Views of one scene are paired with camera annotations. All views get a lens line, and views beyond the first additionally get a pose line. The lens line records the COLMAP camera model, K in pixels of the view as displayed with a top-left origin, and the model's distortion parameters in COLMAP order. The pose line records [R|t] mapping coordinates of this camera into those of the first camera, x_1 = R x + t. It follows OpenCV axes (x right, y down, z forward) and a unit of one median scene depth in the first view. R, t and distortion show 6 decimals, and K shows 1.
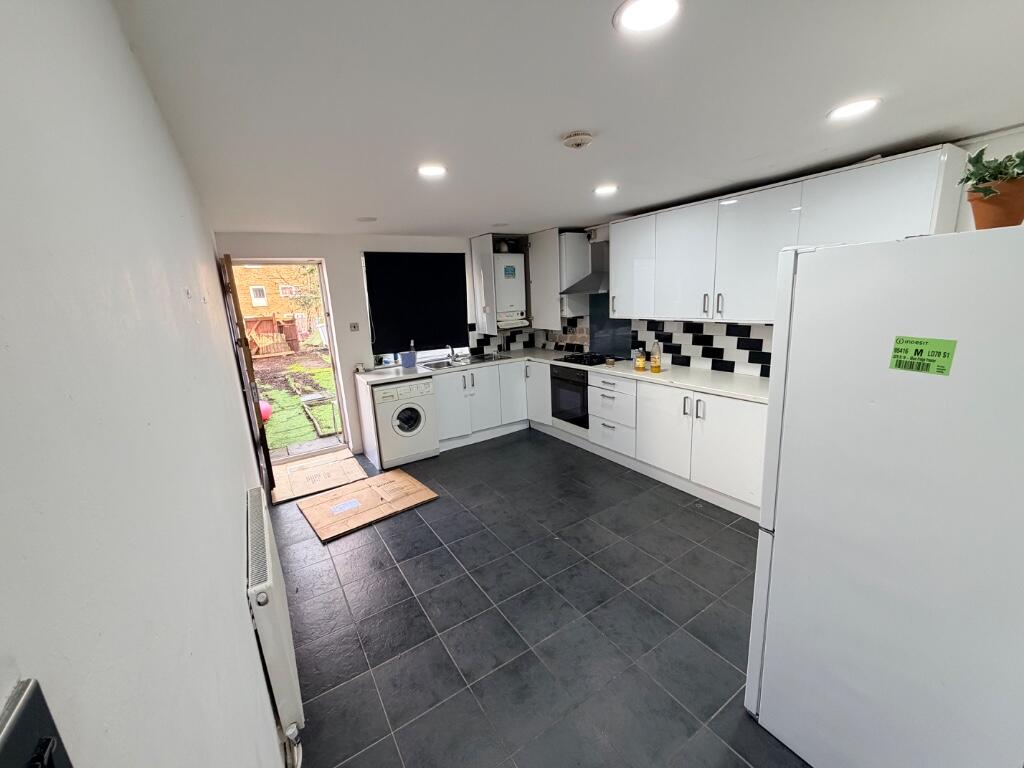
lens RADIAL K [[406.9, 0, 505.6], [0, 406.9, 382.8], [0, 0, 1]] dist [0.000390, -0.000067]
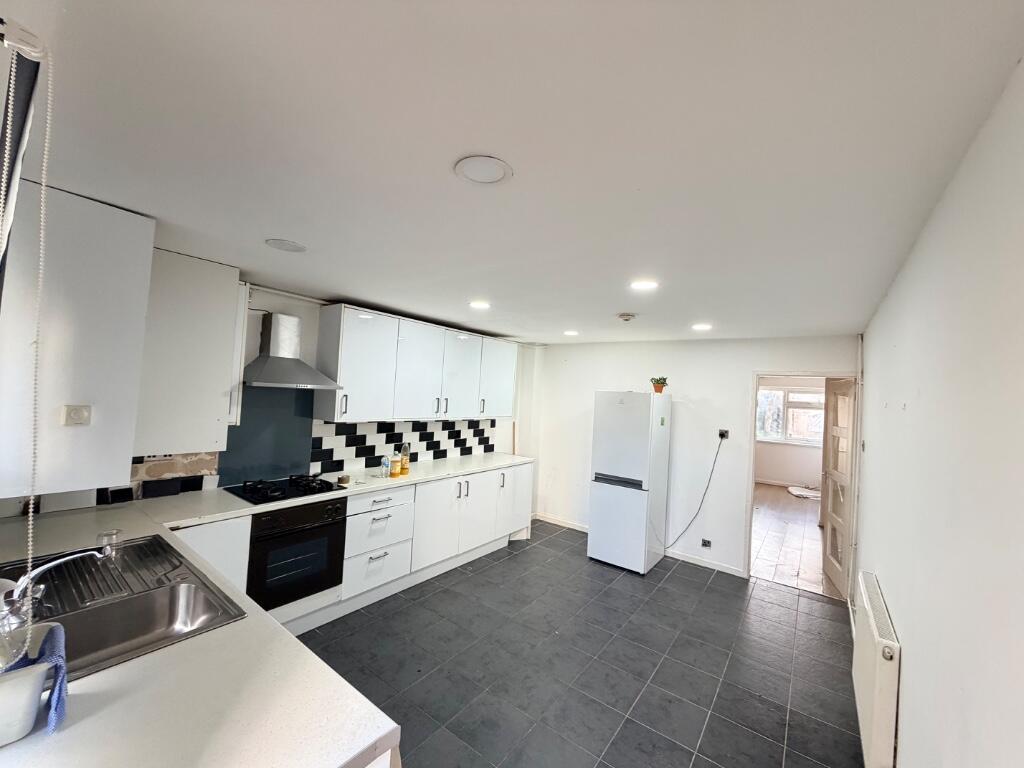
lens RADIAL K [[406.9, 0, 505.6], [0, 406.9, 382.8], [0, 0, 1]] dist [0.000390, -0.000067]
pose [[-0.346824, 0.053425, 0.936407, -0.677199], [0.167414, 0.985870, 0.005759, -0.217268], [-0.922868, 0.158766, -0.350868, 1.136552]]
